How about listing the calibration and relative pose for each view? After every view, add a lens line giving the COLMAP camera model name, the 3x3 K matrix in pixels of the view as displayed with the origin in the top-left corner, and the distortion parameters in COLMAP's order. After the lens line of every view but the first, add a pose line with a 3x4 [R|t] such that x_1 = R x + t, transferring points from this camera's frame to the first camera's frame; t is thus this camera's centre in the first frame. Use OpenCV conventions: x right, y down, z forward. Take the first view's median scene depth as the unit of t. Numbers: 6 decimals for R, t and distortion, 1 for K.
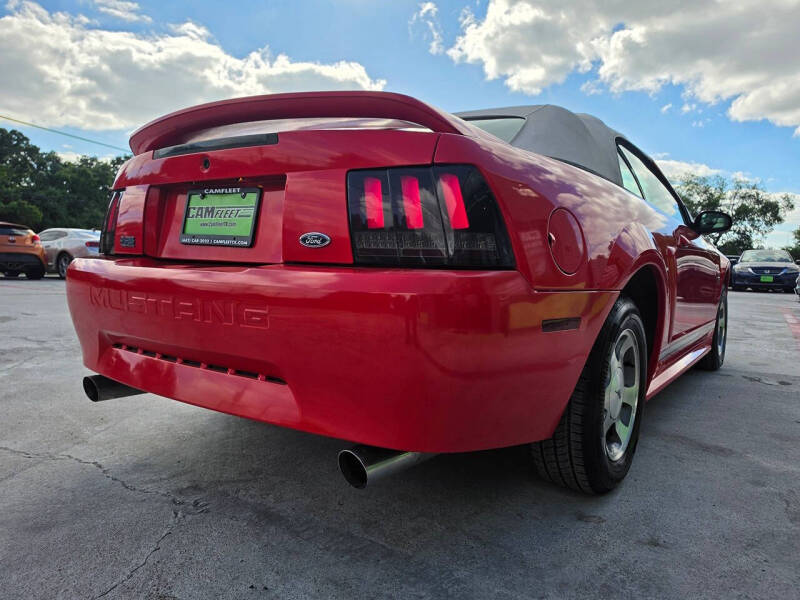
lens RADIAL K [[529.2, 0, 400.3], [0, 529.2, 286.9], [0, 0, 1]] dist [-0.007589, -0.003285]
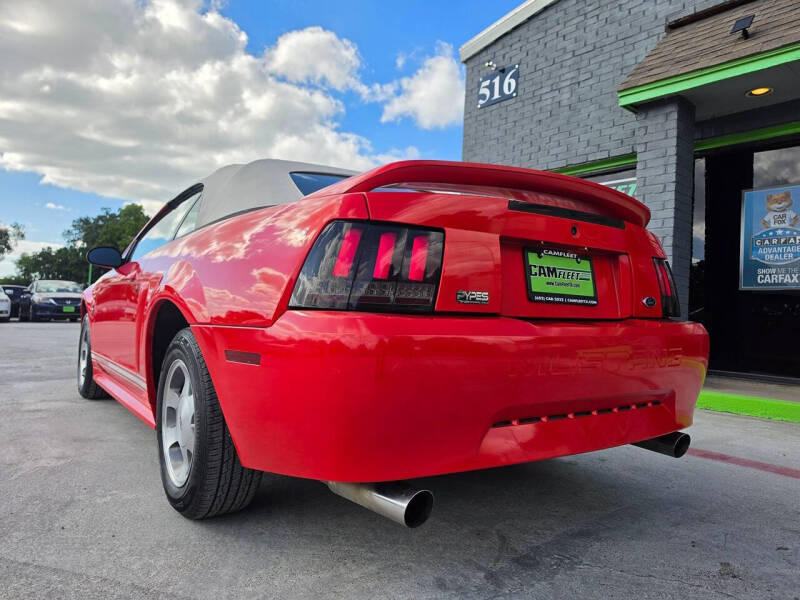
lens RADIAL K [[568.4, 0, 350.7], [0, 568.4, 287.0], [0, 0, 1]] dist [0.002774, 0.001861]
pose [[0.376664, 0.011822, 0.926275, -1.545149], [0.036955, 0.998931, -0.027777, -0.093391], [-0.925613, 0.044693, 0.375824, 0.931789]]
